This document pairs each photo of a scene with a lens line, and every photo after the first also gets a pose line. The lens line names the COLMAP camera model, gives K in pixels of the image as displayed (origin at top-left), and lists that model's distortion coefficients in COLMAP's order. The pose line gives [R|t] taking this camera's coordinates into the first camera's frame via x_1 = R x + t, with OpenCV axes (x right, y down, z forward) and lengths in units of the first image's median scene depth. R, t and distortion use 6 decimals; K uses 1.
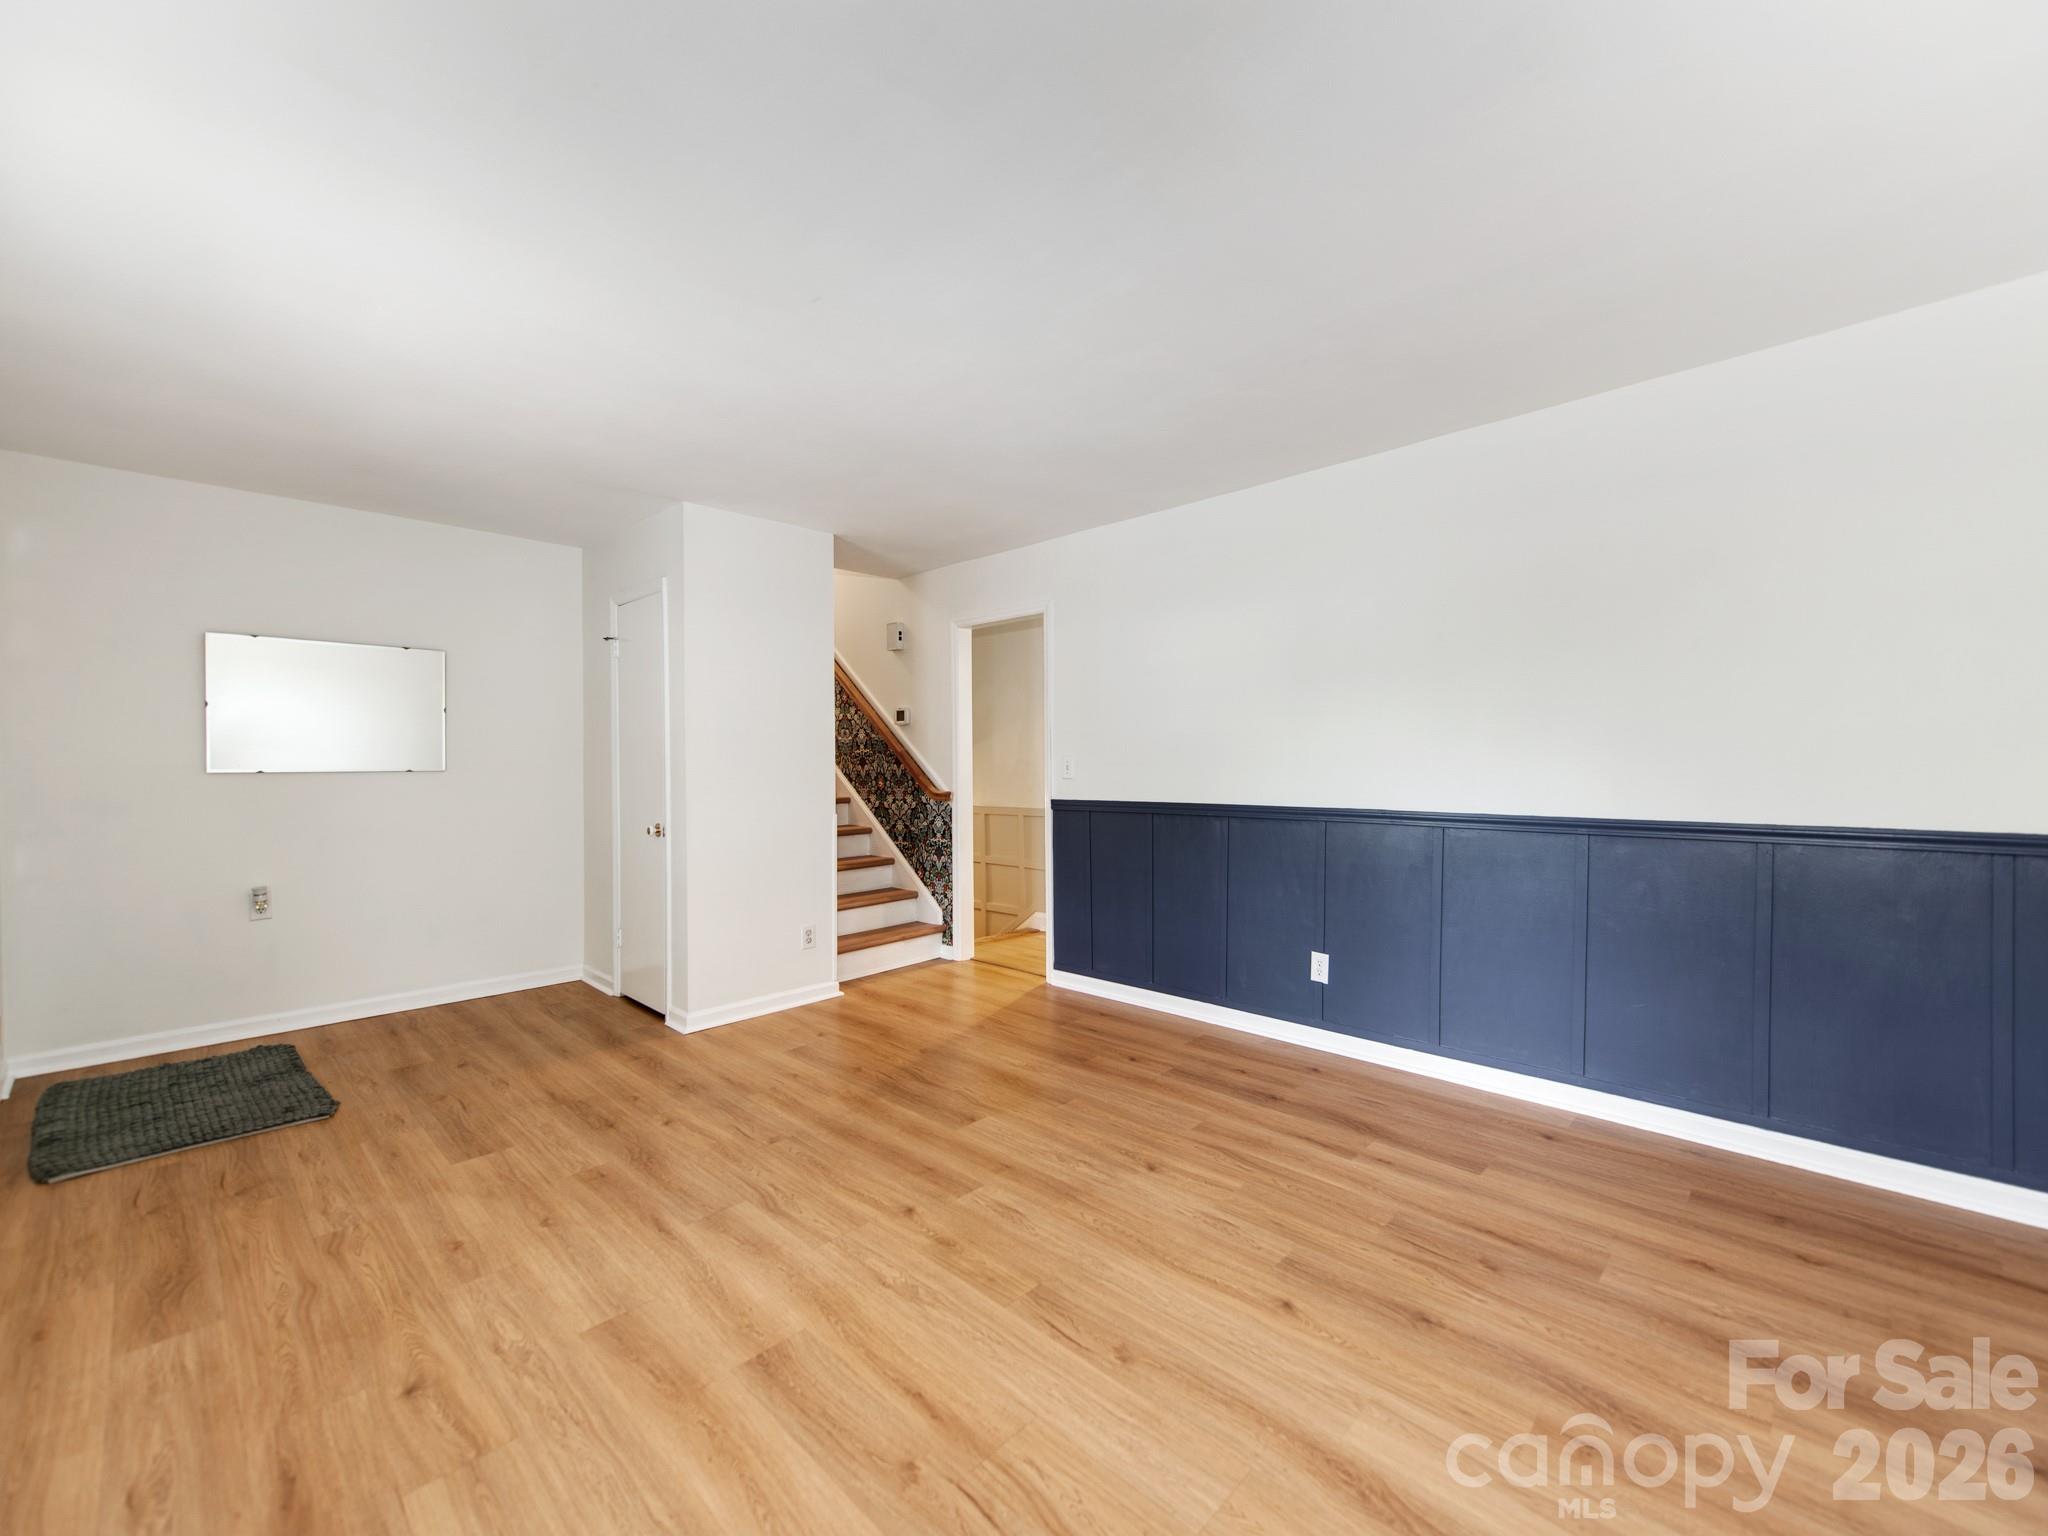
lens RADIAL K [[825.9, 0, 1025.9], [0, 825.9, 754.9], [0, 0, 1]] dist [0.001540, -0.000276]
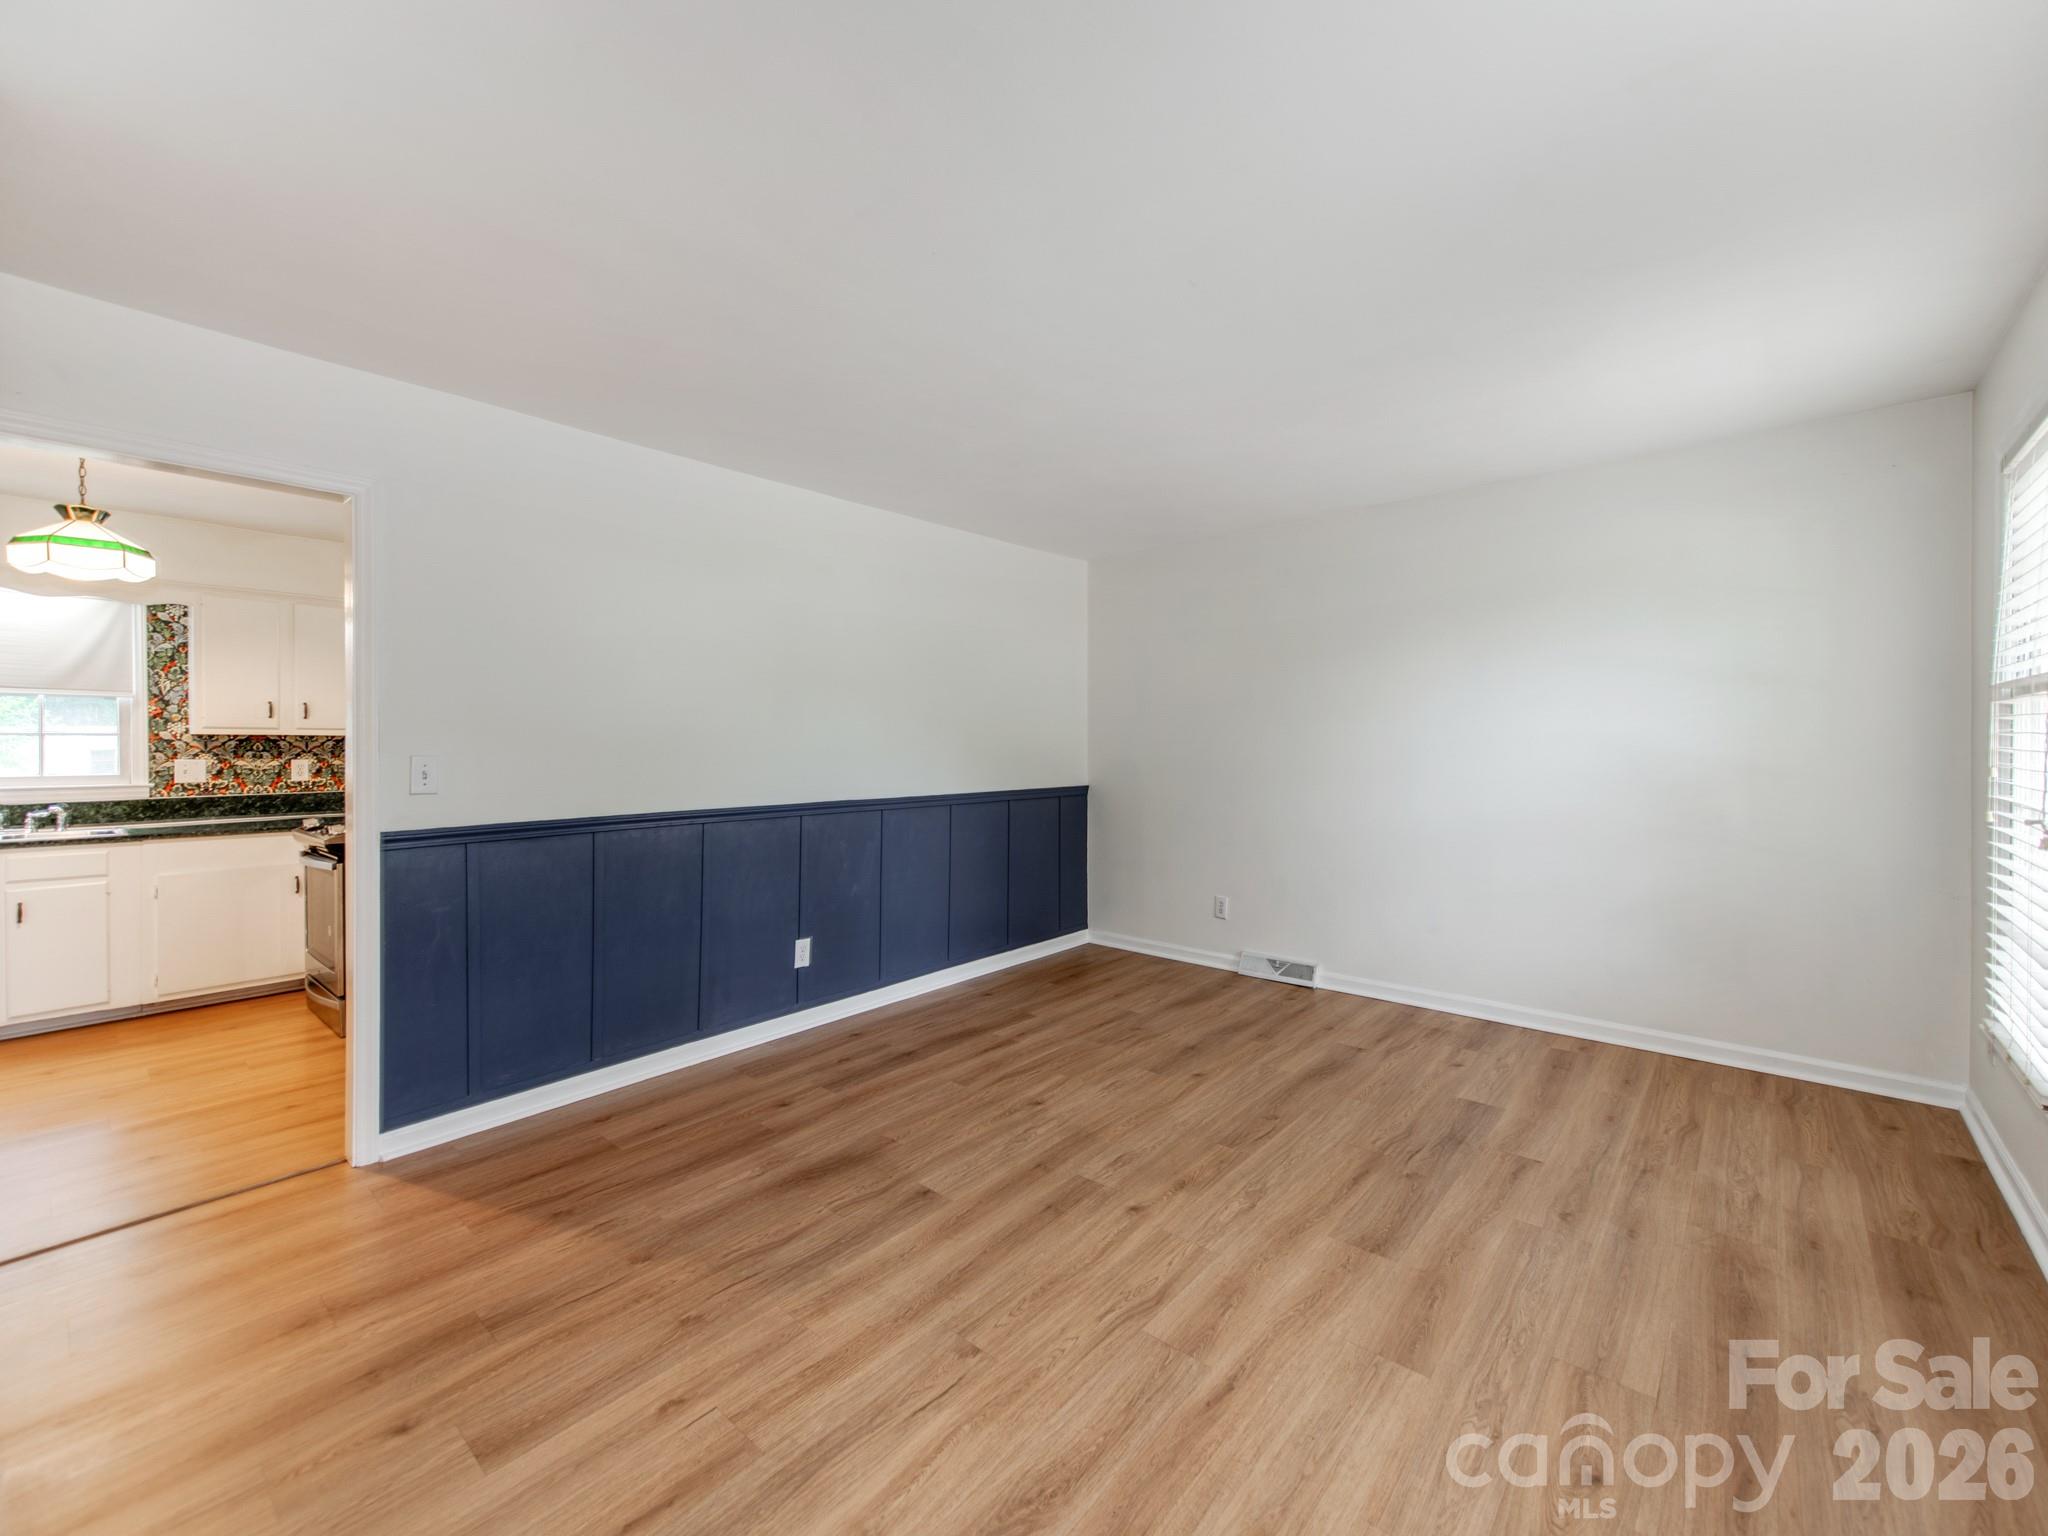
lens RADIAL K [[845.3, 0, 1024.0], [0, 845.3, 768.0], [0, 0, 1]] dist [0.001620, -0.000359]
pose [[-0.037070, -0.022474, 0.999060, -1.050186], [0.011467, 0.999672, 0.022914, -0.004901], [-0.999247, 0.012305, -0.036800, 1.069556]]
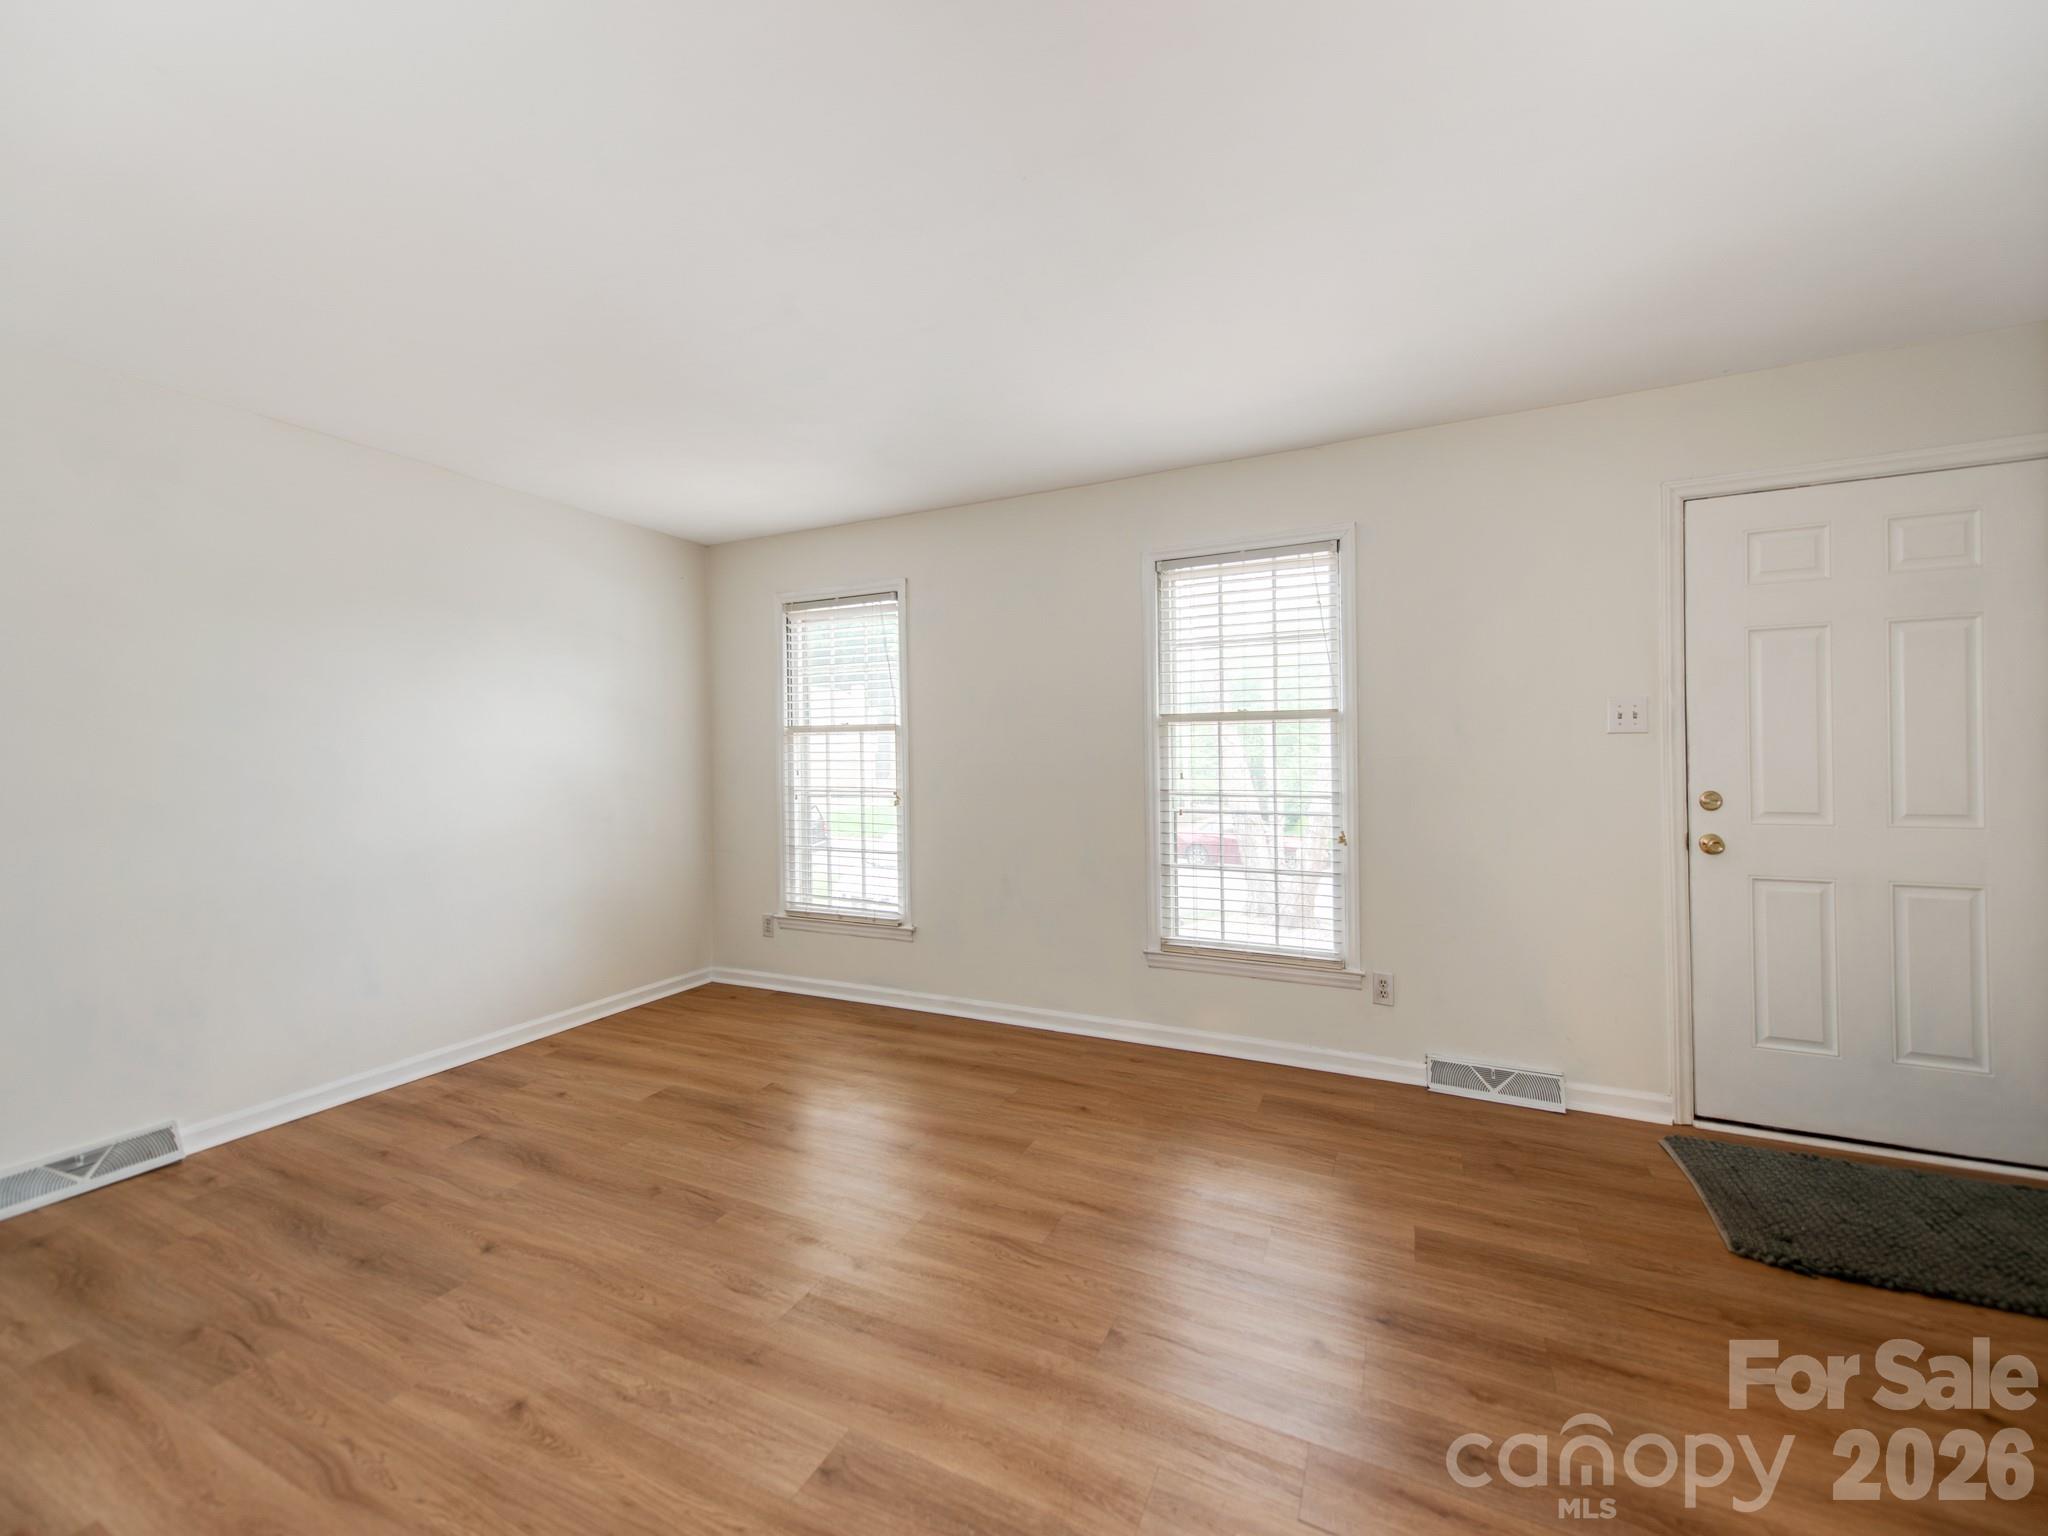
lens RADIAL K [[825.9, 0, 1025.9], [0, 825.9, 754.9], [0, 0, 1]] dist [0.001540, -0.000276]
pose [[-0.946076, 0.013797, -0.323650, -0.025132], [0.011916, 0.999899, 0.007792, -0.020205], [0.323725, 0.003515, -0.946145, 1.772964]]
